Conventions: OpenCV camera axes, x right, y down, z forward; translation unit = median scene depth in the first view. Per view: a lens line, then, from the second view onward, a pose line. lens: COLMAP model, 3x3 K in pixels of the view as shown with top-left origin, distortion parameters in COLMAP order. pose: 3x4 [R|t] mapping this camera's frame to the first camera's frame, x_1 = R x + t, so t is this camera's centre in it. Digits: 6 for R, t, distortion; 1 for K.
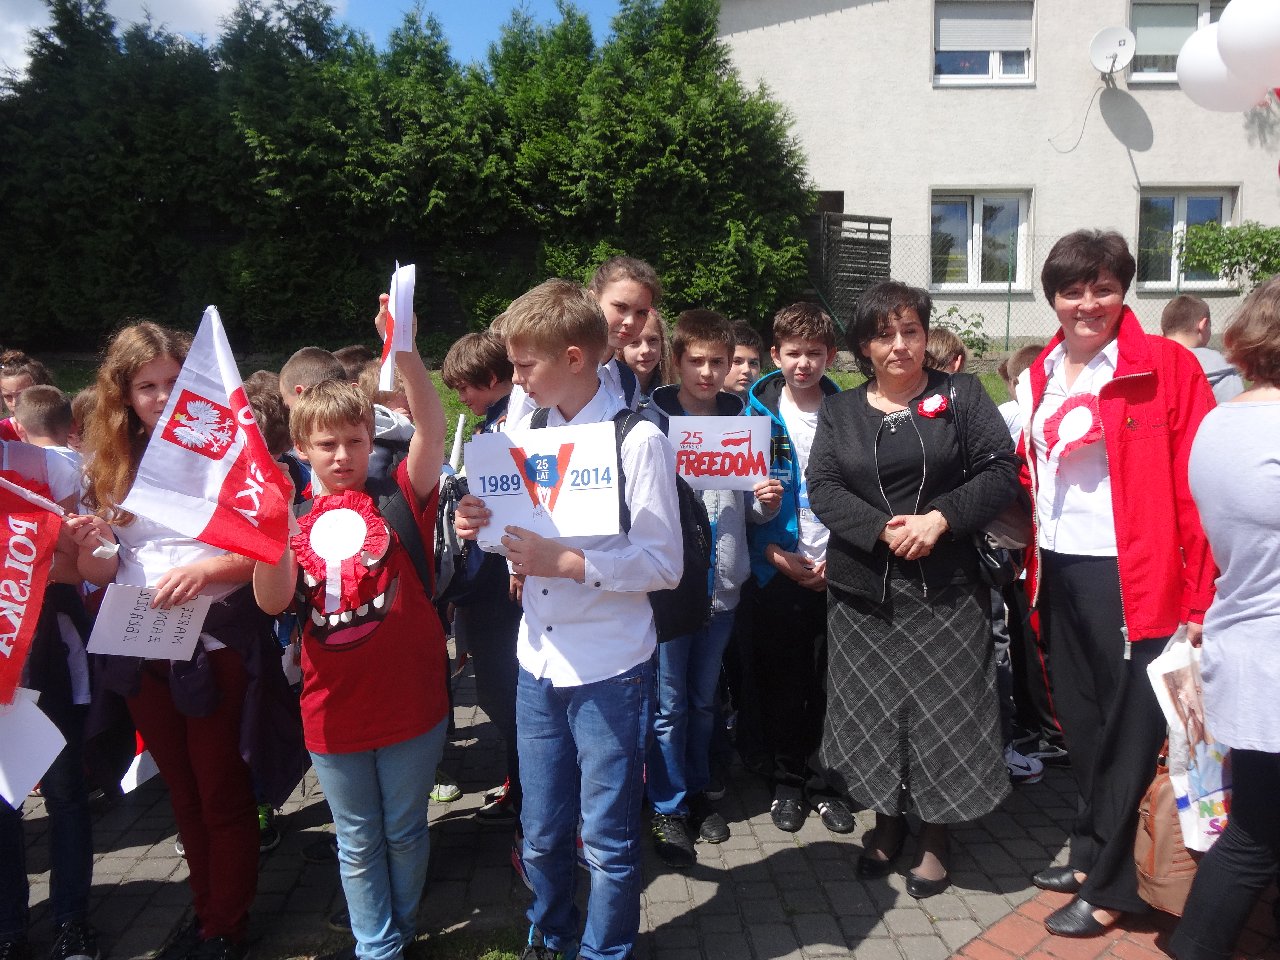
lens RADIAL K [[946.9, 0, 639.4], [0, 946.9, 480.9], [0, 0, 1]] dist [0.010526, -0.007185]
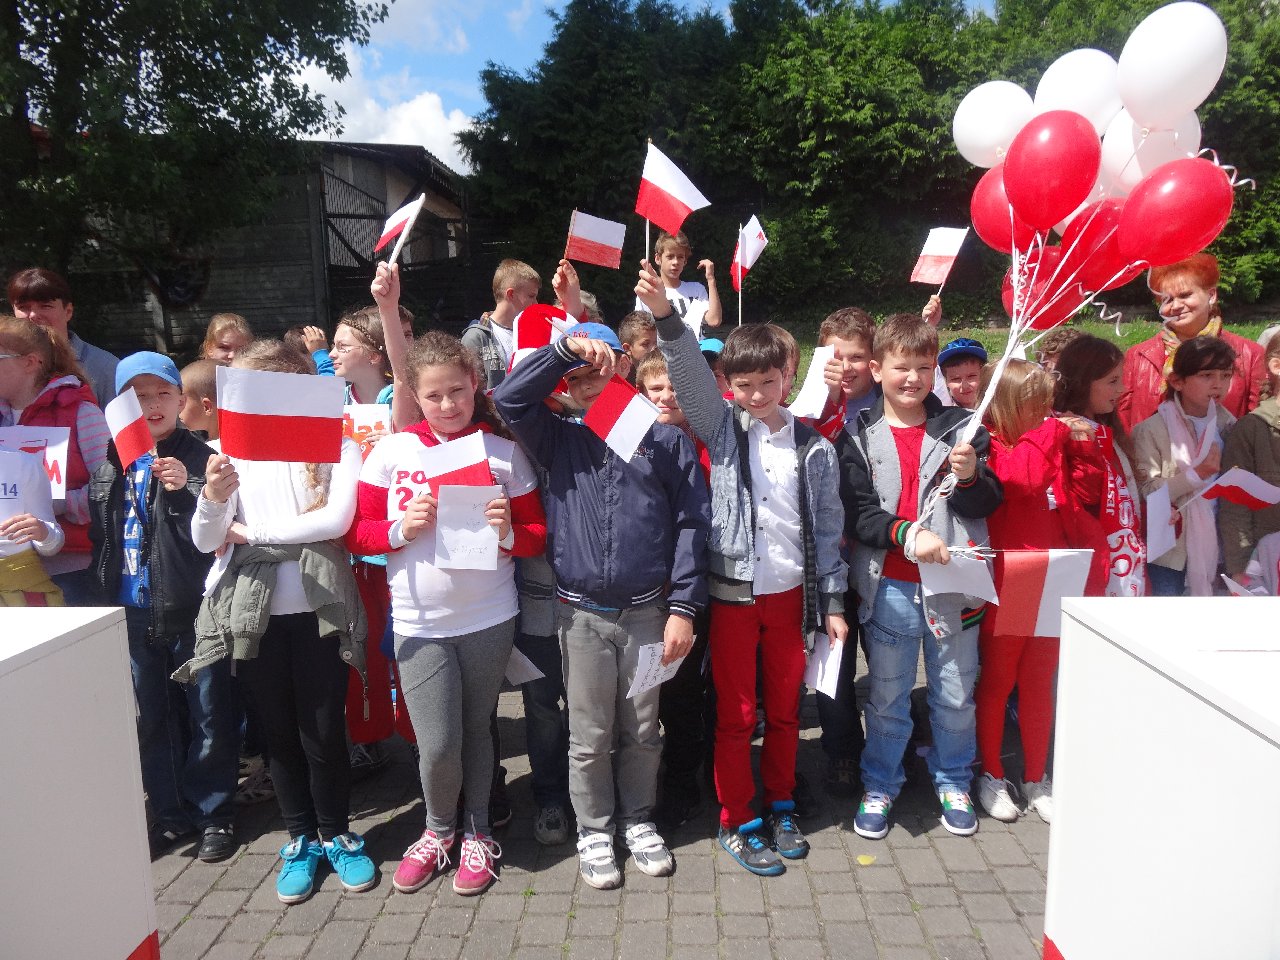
lens RADIAL K [[946.9, 0, 642.5], [0, 946.9, 475.9], [0, 0, 1]] dist [0.010526, -0.007185]
pose [[0.993423, -0.027561, -0.111131, -0.443664], [0.030625, 0.999194, 0.025956, -0.003116], [0.110326, -0.029189, 0.993467, -0.007212]]
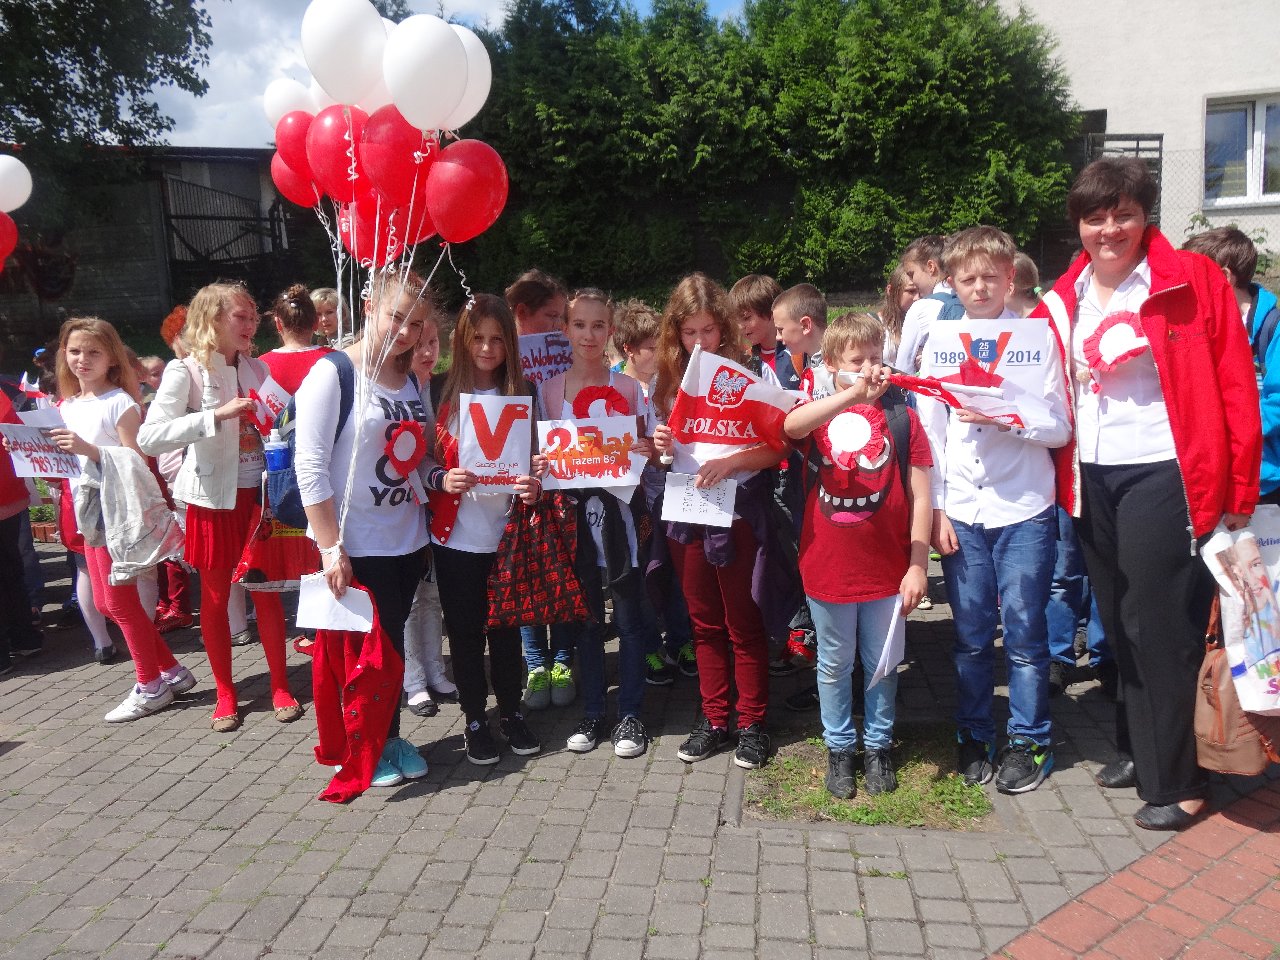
lens RADIAL K [[946.9, 0, 641.0], [0, 946.9, 483.3], [0, 0, 1]] dist [0.010526, -0.007185]
pose [[0.977924, -0.009266, -0.208757, -0.059423], [0.022451, 0.997892, 0.060882, 0.007827], [0.207753, -0.064225, 0.976071, -0.082736]]
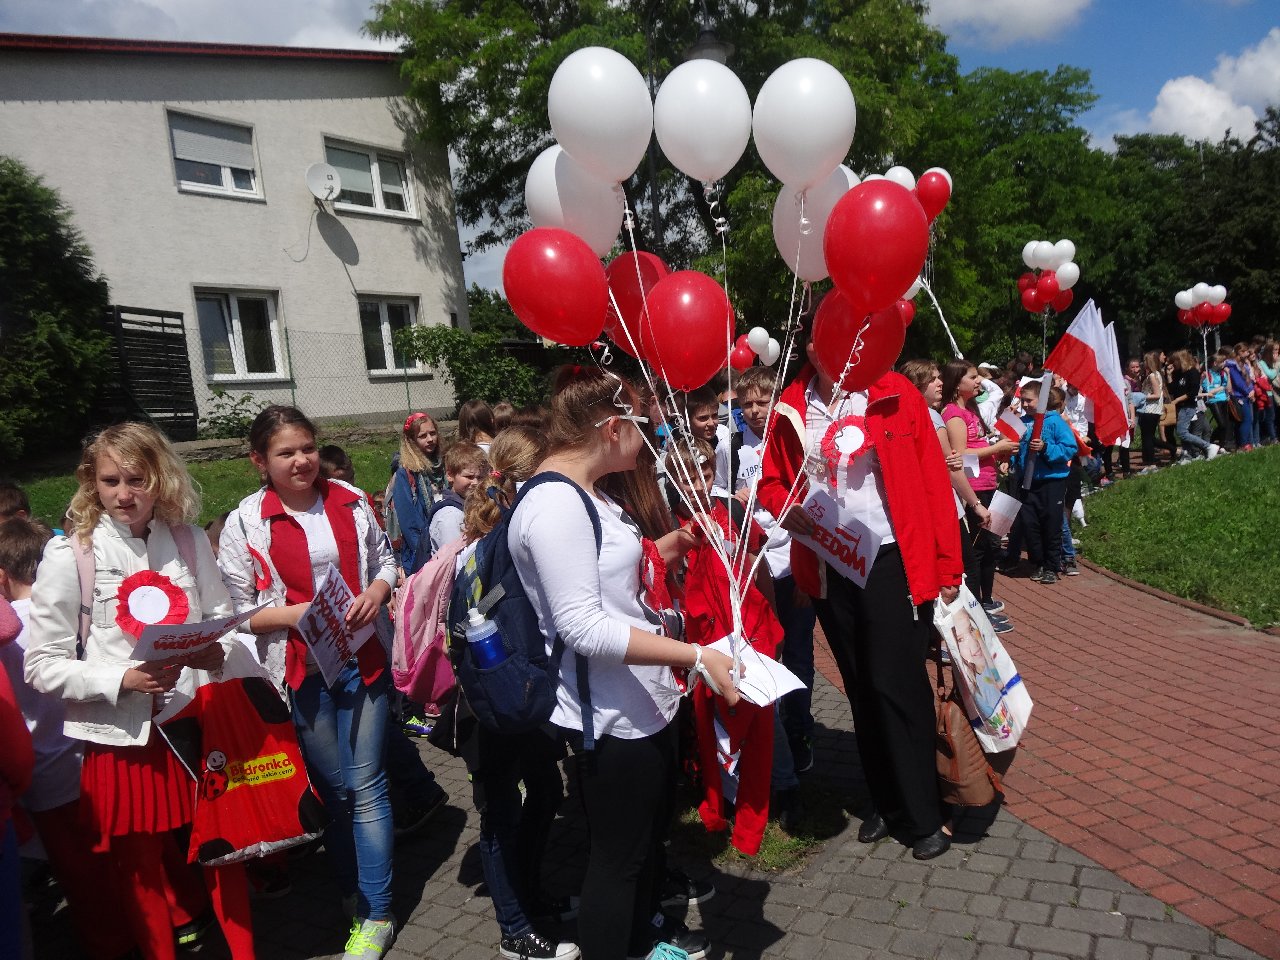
lens RADIAL K [[946.9, 0, 646.7], [0, 946.9, 481.0], [0, 0, 1]] dist [0.010526, -0.007185]
pose [[0.586346, -0.111718, 0.802320, -0.309240], [0.184088, 0.982907, 0.002330, -0.006661], [-0.788867, 0.146331, 0.596889, 0.010752]]
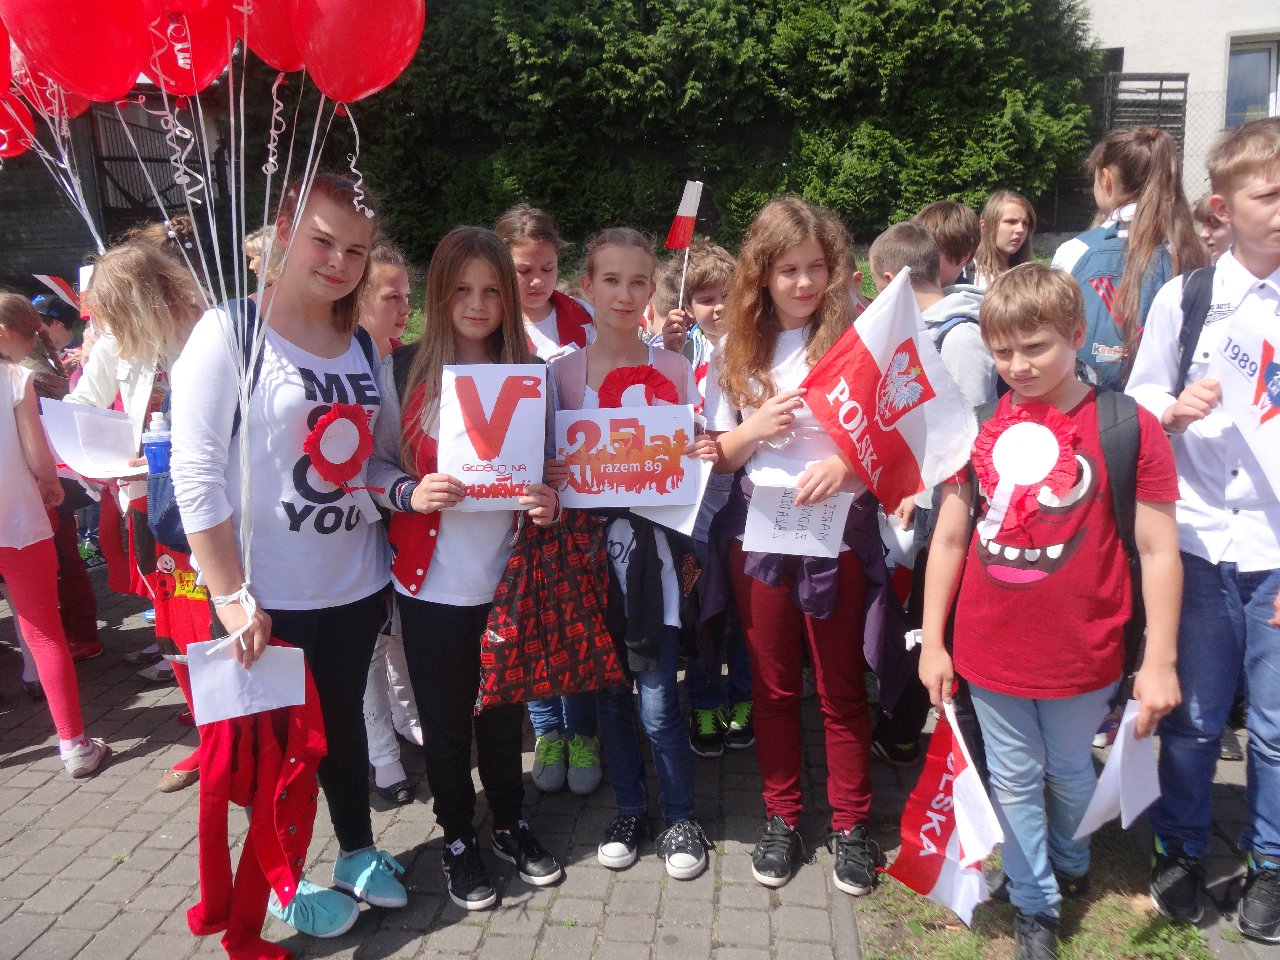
lens RADIAL K [[946.9, 0, 641.7], [0, 946.9, 482.5], [0, 0, 1]] dist [0.010526, -0.007185]
pose [[0.984373, -0.006014, -0.175995, -0.092791], [0.024111, 0.994608, 0.100868, 0.003985], [0.174440, -0.103535, 0.979210, -0.007502]]
